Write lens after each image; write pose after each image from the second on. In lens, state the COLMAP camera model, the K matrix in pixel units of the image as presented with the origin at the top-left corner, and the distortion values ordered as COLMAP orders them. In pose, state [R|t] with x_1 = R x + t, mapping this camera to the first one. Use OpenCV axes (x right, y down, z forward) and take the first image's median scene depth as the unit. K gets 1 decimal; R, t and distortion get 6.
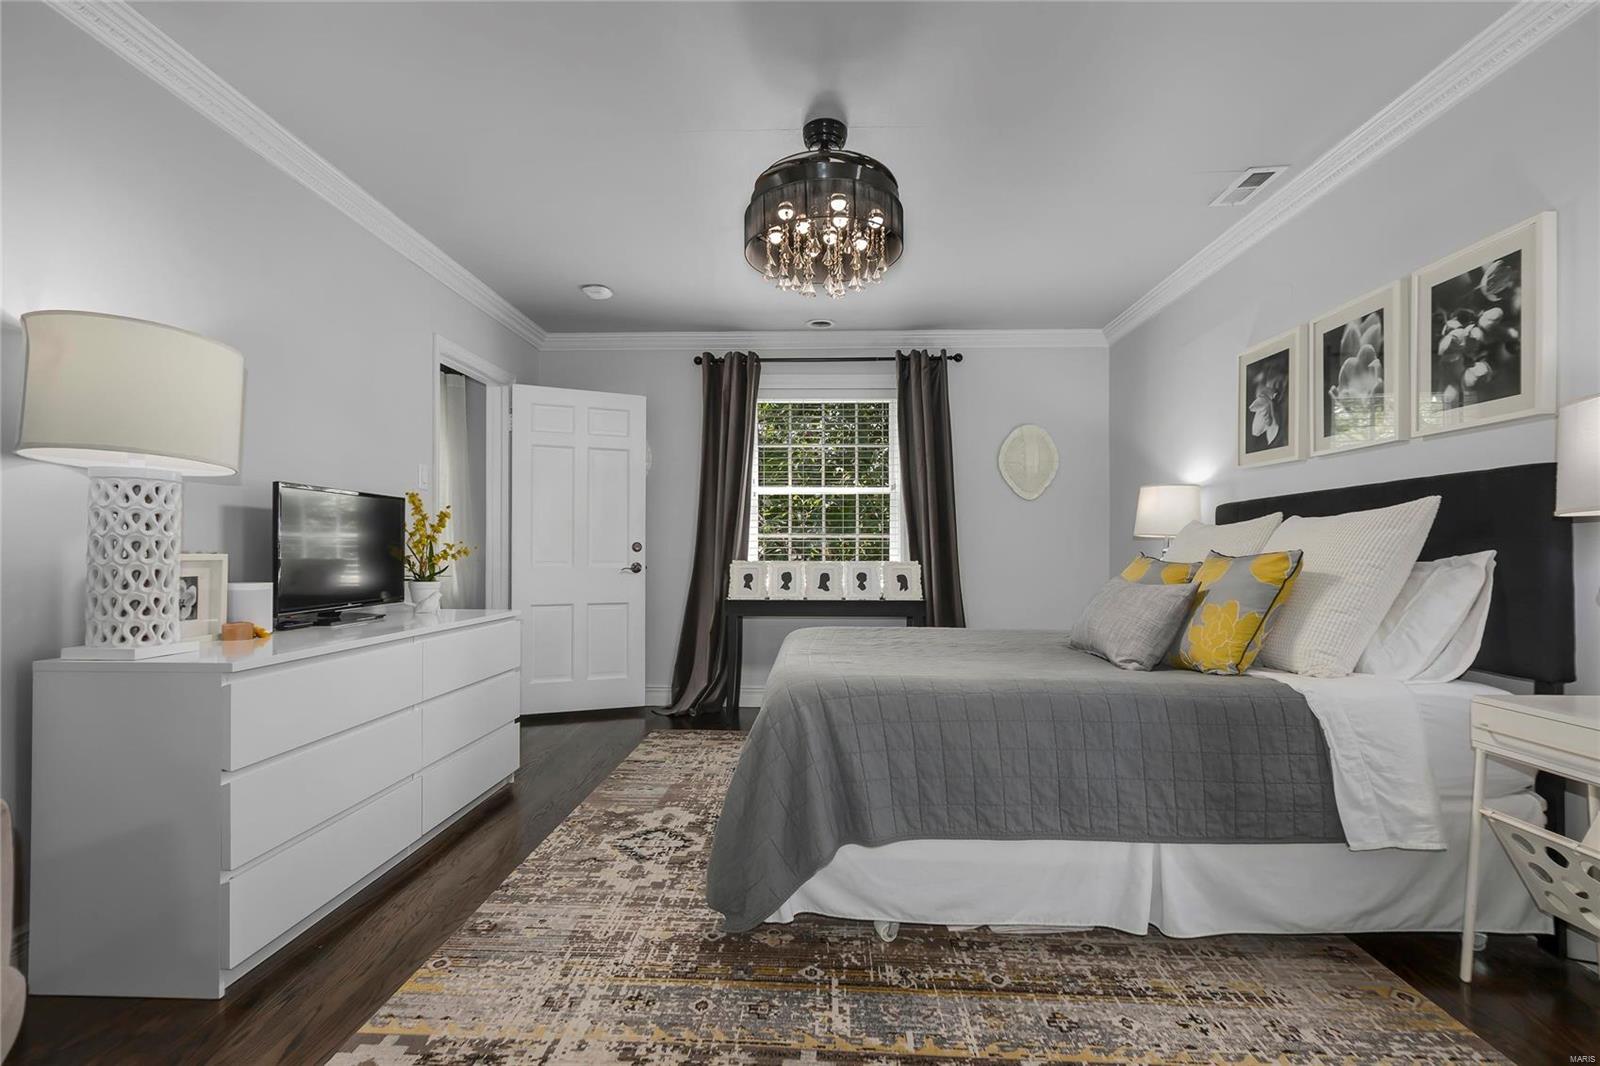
lens RADIAL K [[732.4, 0, 793.7], [0, 732.4, 544.1], [0, 0, 1]] dist [-0.004084, -0.000974]
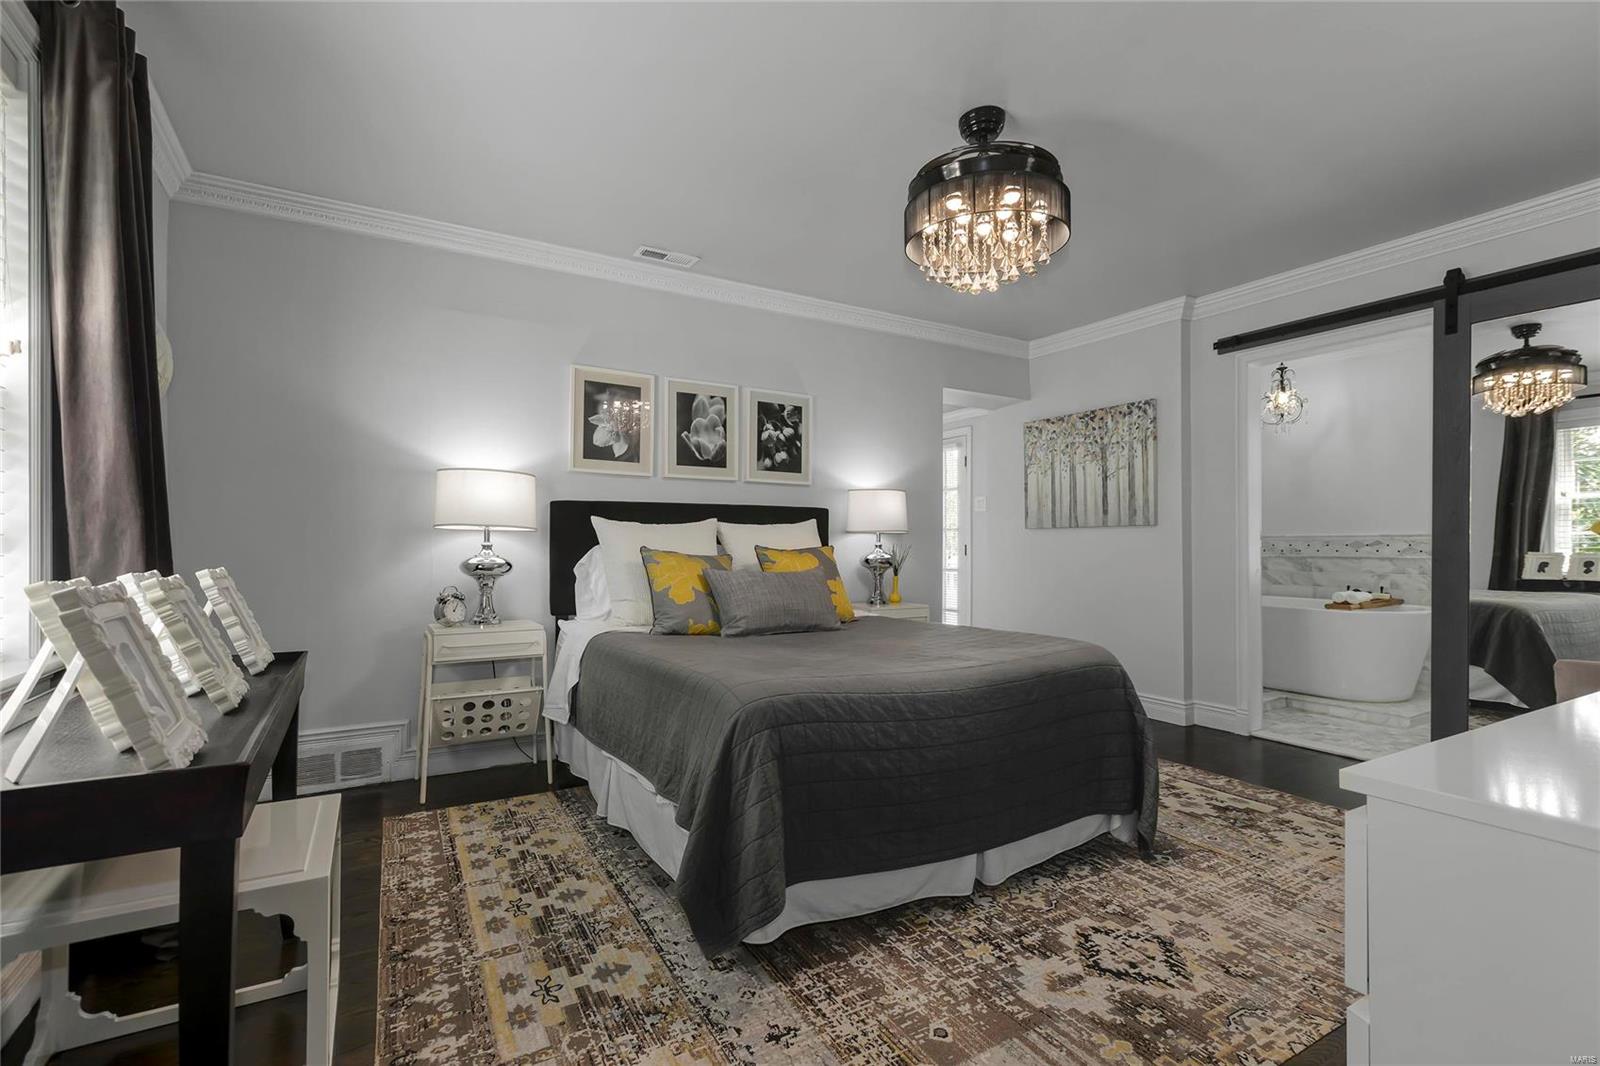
lens RADIAL K [[732.4, 0, 788.5], [0, 732.4, 540.4], [0, 0, 1]] dist [-0.004084, -0.000974]
pose [[-0.529990, 0.007602, 0.847970, -0.670036], [-0.010819, 0.999818, -0.015725, 0.020892], [-0.847935, -0.017508, -0.529811, 1.792958]]
